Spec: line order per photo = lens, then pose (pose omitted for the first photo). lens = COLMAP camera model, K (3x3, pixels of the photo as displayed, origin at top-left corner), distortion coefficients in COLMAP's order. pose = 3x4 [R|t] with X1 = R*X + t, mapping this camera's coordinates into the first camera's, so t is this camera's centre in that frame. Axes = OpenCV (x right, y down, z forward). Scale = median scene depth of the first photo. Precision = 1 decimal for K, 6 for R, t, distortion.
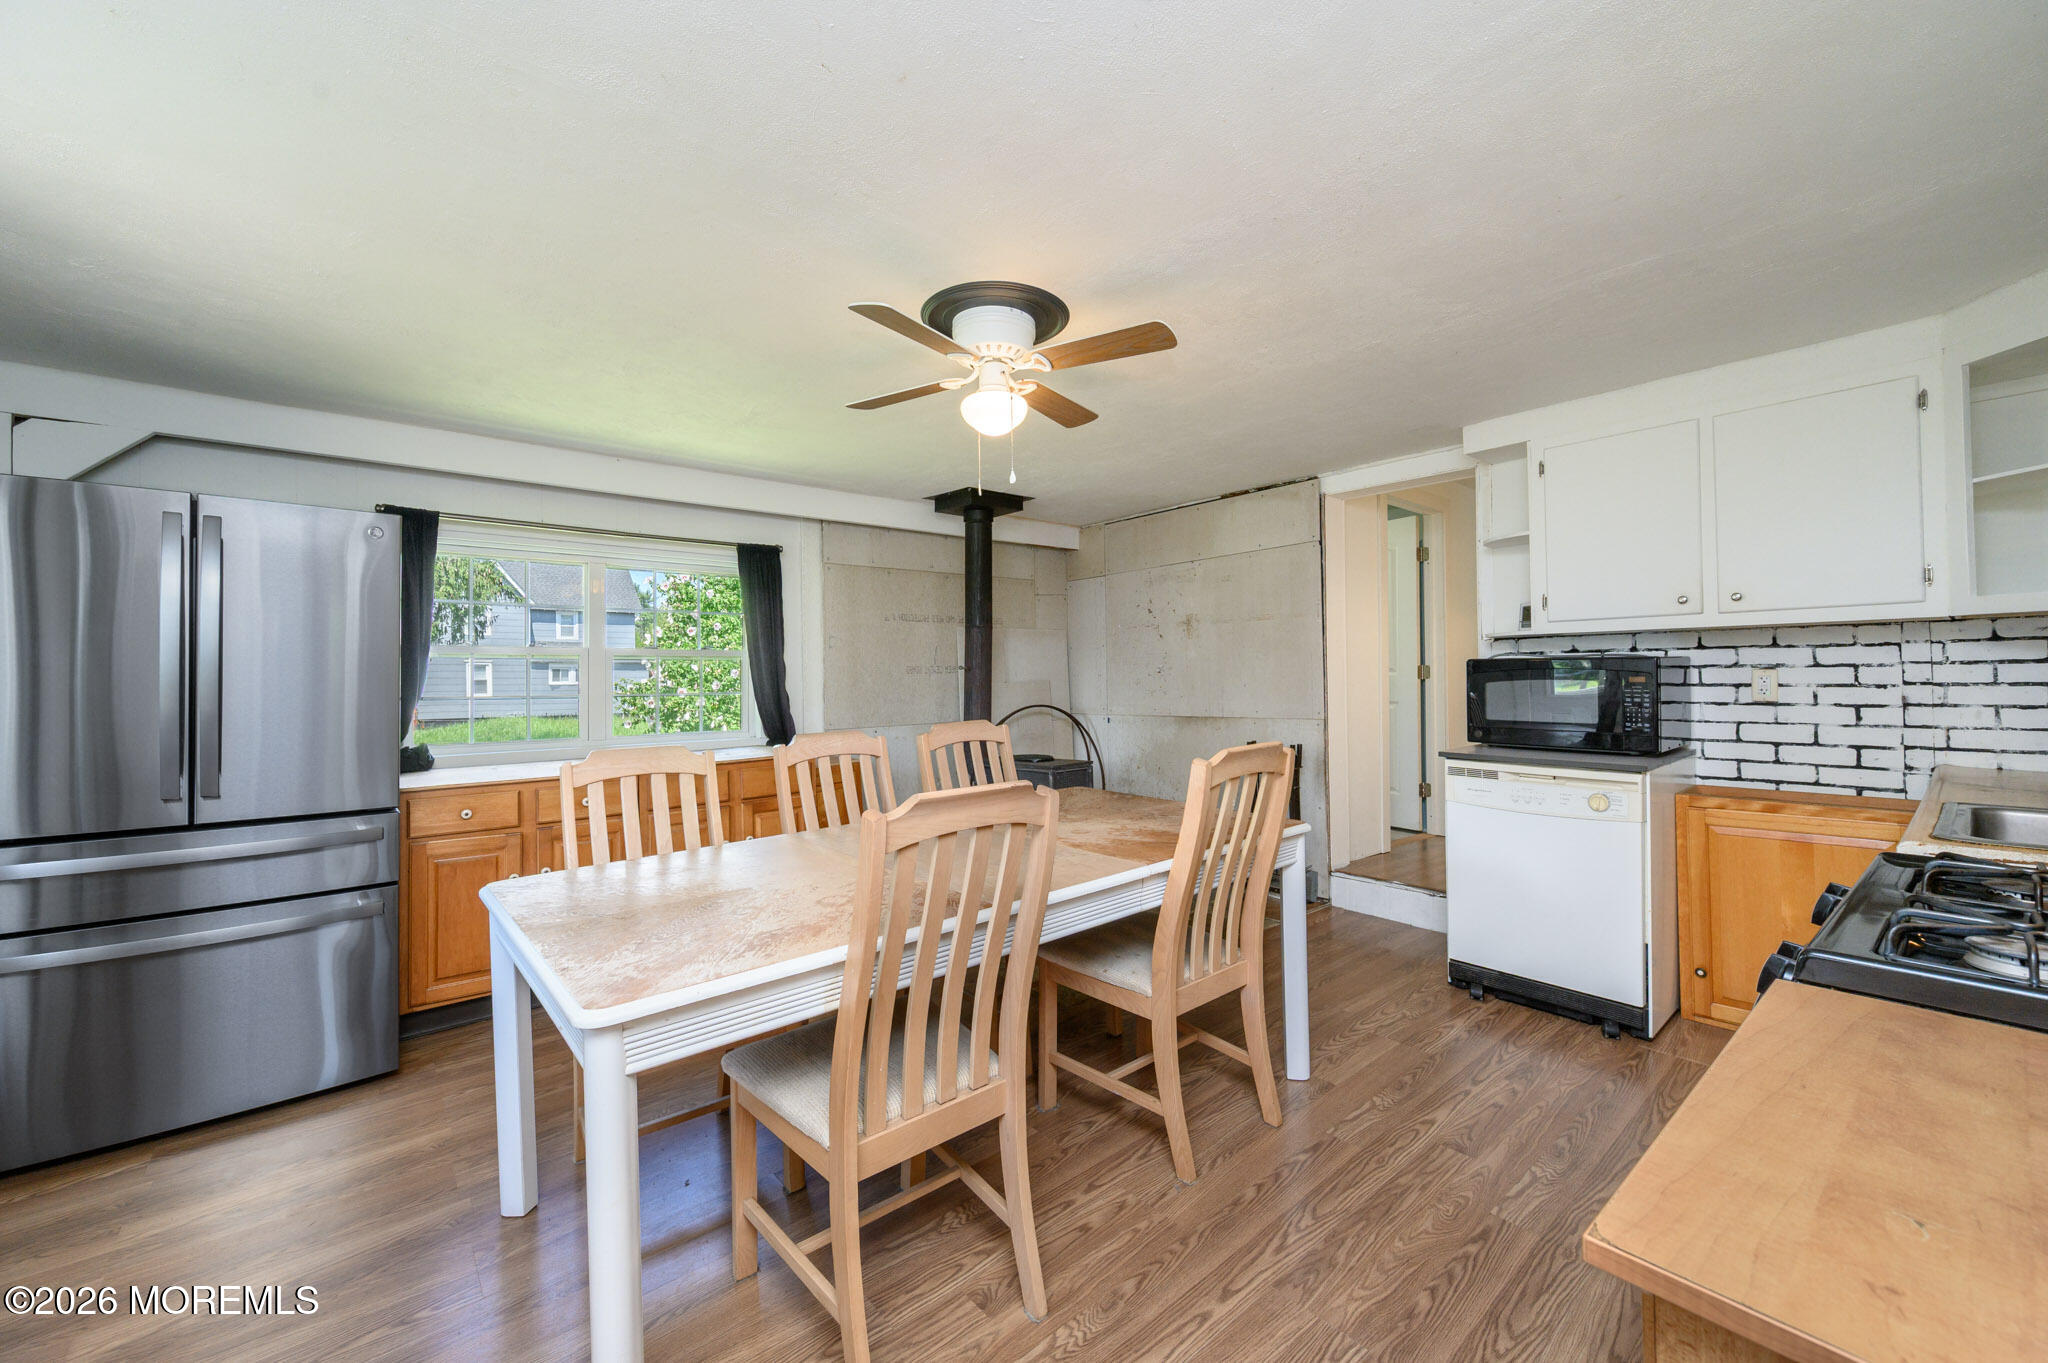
lens RADIAL K [[802.6, 0, 1027.3], [0, 802.6, 671.3], [0, 0, 1]] dist [0.004820, 0.000185]
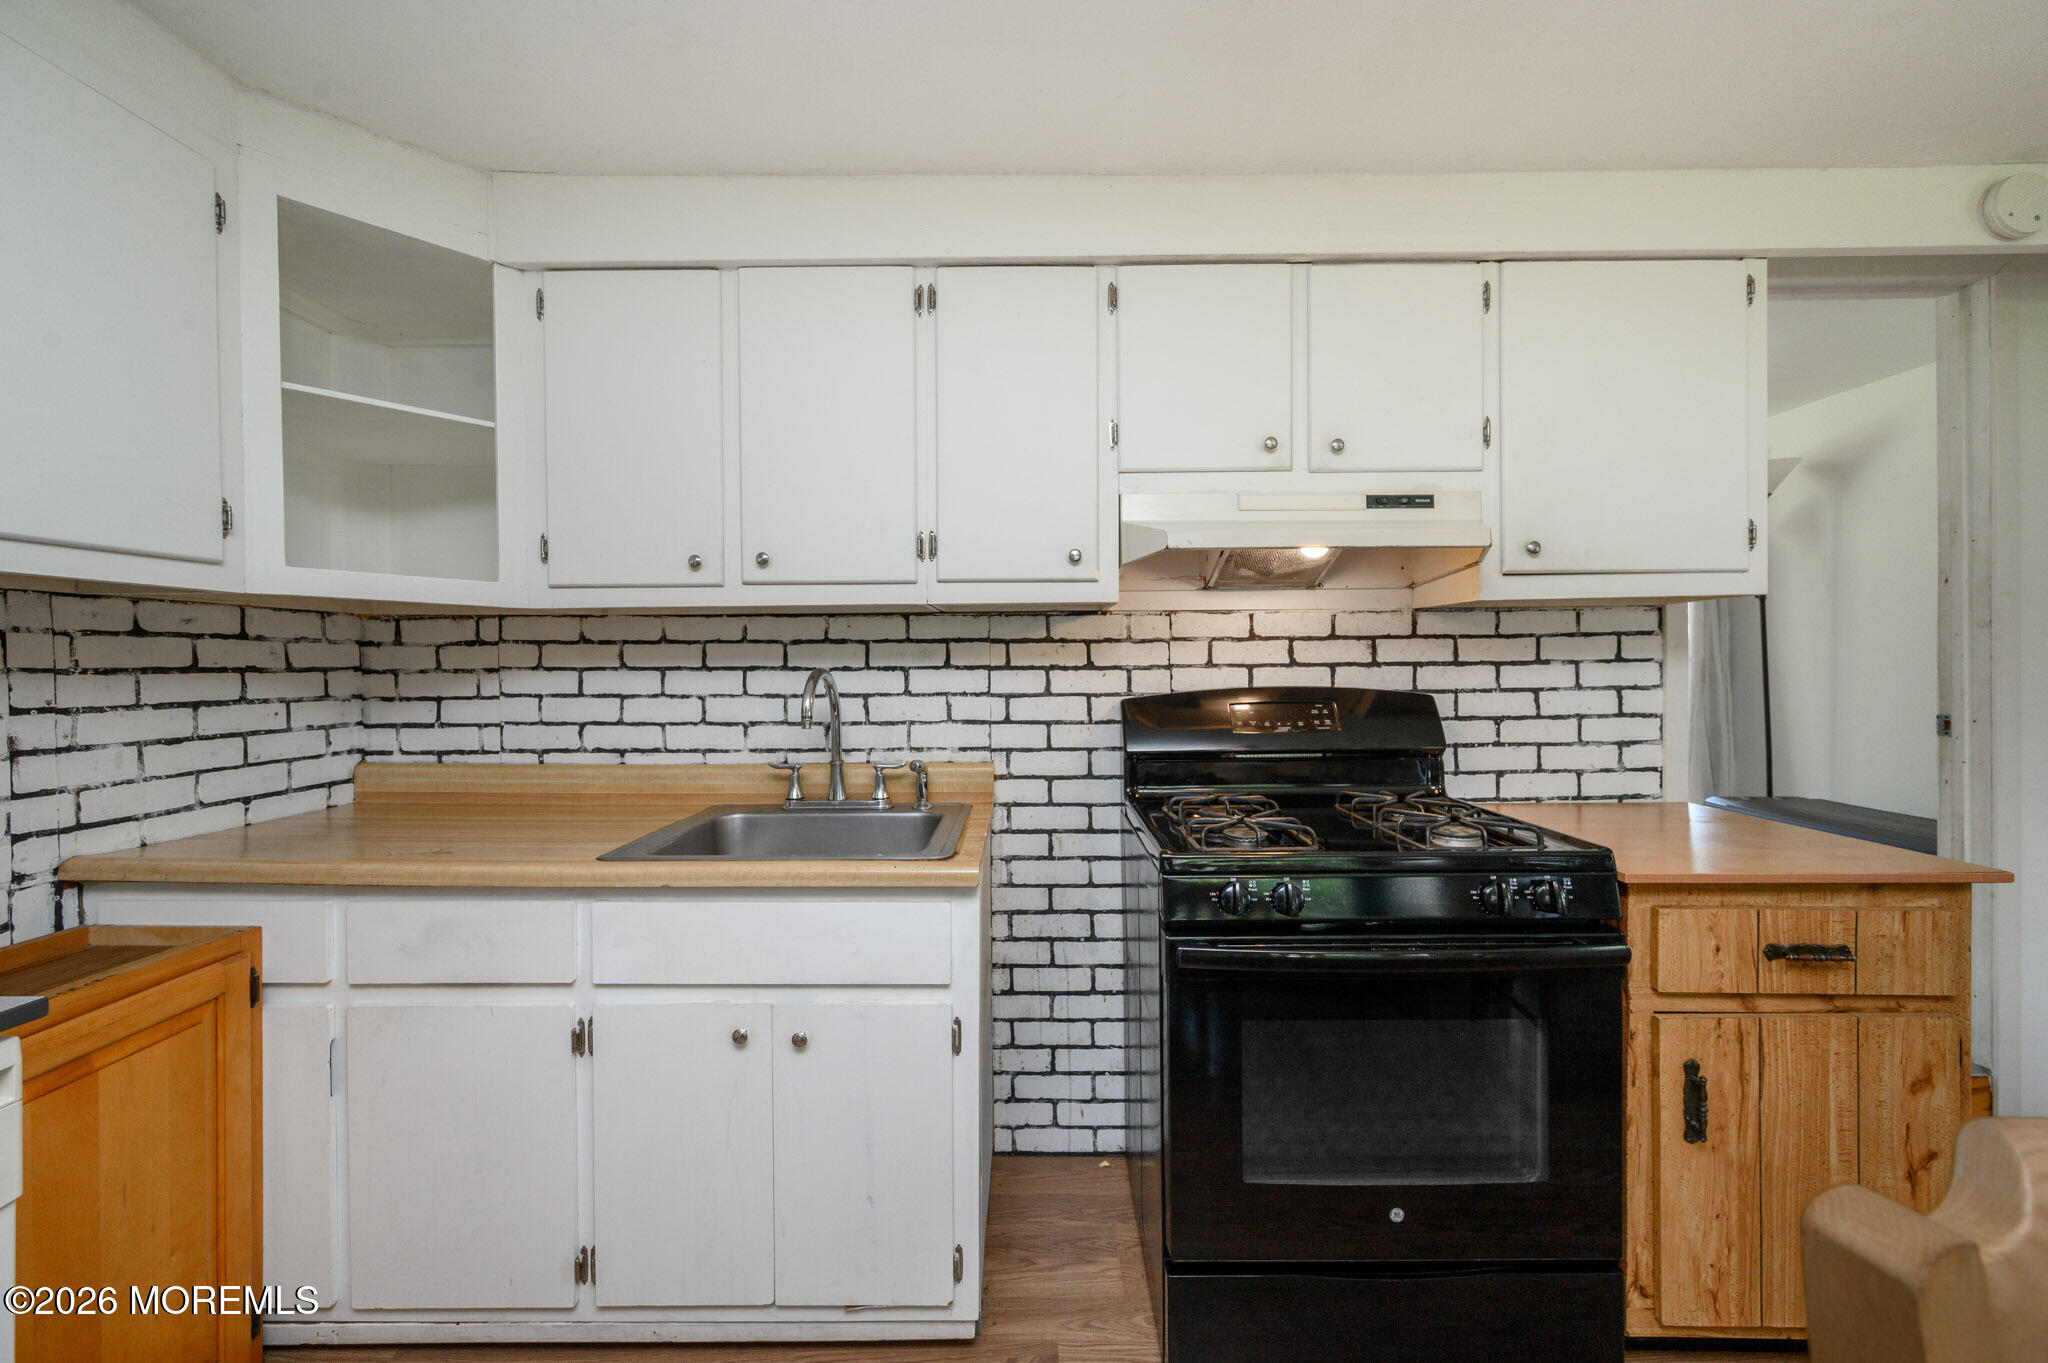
lens RADIAL K [[805.4, 0, 1022.0], [0, 805.4, 672.3], [0, 0, 1]] dist [-0.000145, -0.000182]
pose [[-0.765508, 0.011985, 0.643315, 0.282755], [0.013982, 0.999900, -0.001991, 0.000096], [-0.643275, 0.007471, -0.765599, 0.980210]]
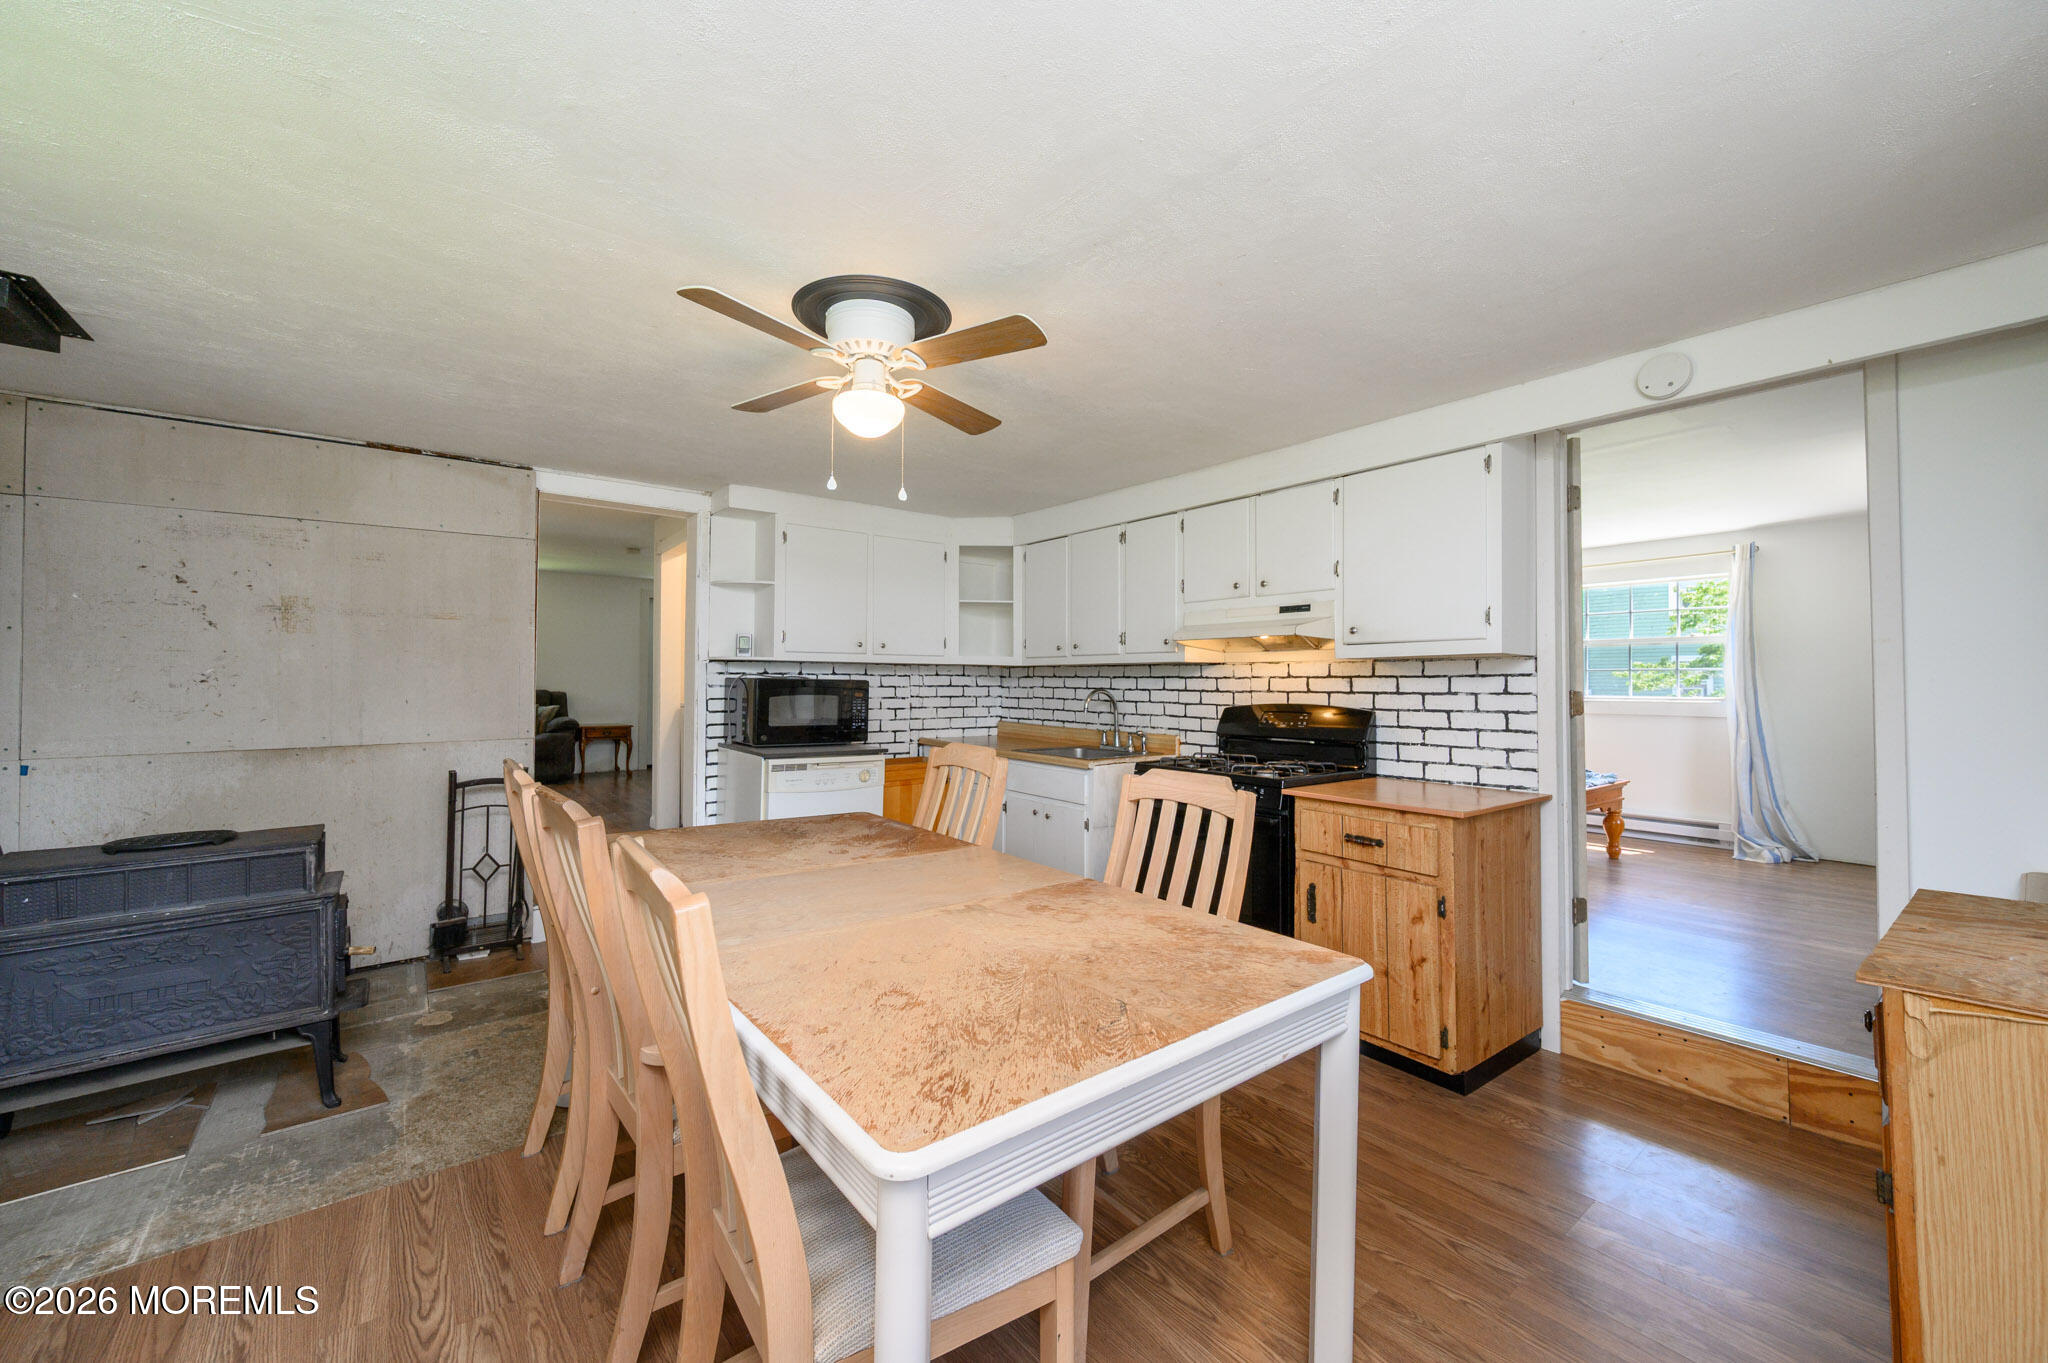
lens RADIAL K [[805.4, 0, 1022.0], [0, 805.4, 672.3], [0, 0, 1]] dist [-0.000145, -0.000182]
pose [[0.040485, 0.026332, 0.998833, -0.813721], [-0.012850, 0.999584, -0.025830, 0.003369], [-0.999098, -0.011789, 0.040807, 0.660420]]
